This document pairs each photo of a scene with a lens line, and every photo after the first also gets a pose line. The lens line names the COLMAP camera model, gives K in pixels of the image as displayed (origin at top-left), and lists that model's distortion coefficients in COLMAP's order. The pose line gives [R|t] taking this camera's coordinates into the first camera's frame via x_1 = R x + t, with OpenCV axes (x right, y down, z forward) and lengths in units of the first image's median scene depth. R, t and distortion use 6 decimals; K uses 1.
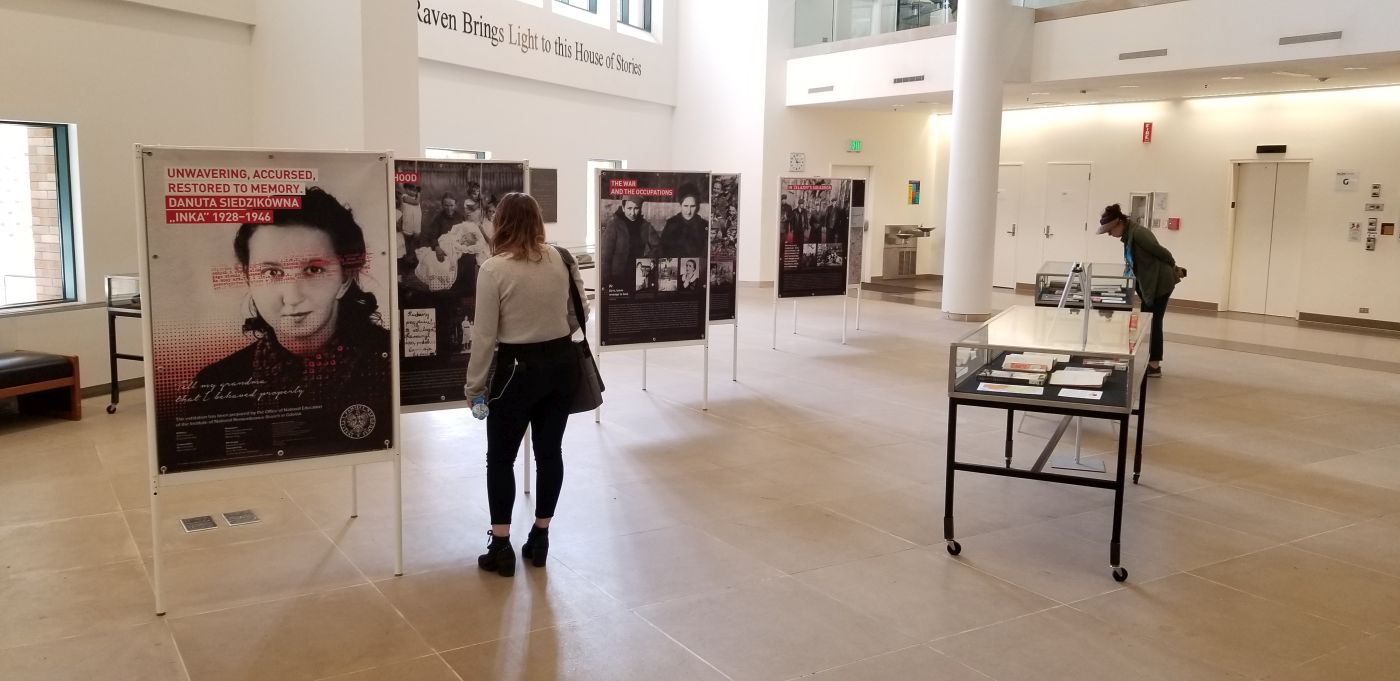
lens RADIAL K [[1116.4, 0, 698.5], [0, 1116.4, 339.0], [0, 0, 1]] dist [0.037792, -0.028527]
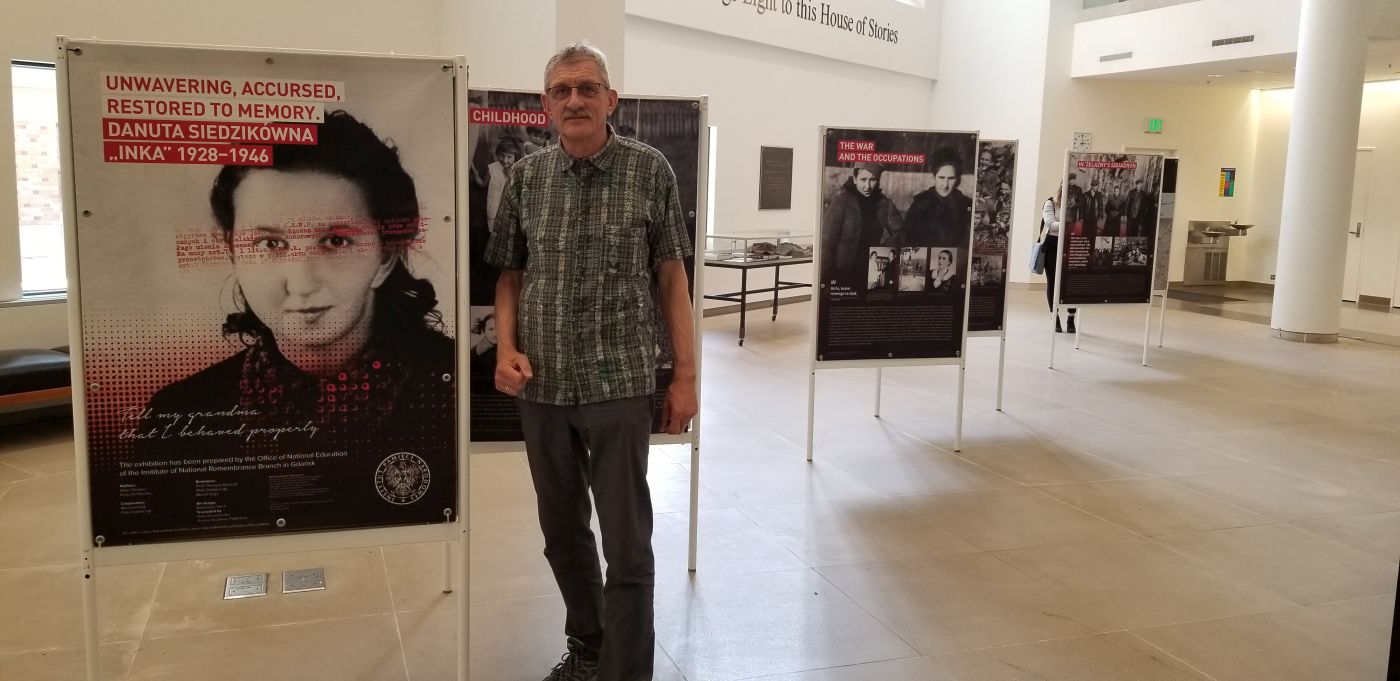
lens RADIAL K [[1116.4, 0, 674.8], [0, 1116.4, 316.4], [0, 0, 1]] dist [0.037792, -0.028527]
pose [[0.969539, 0.038464, -0.241900, 0.000357], [-0.042489, 0.999031, -0.011442, -0.011977], [0.241225, 0.021371, 0.970234, 0.258761]]
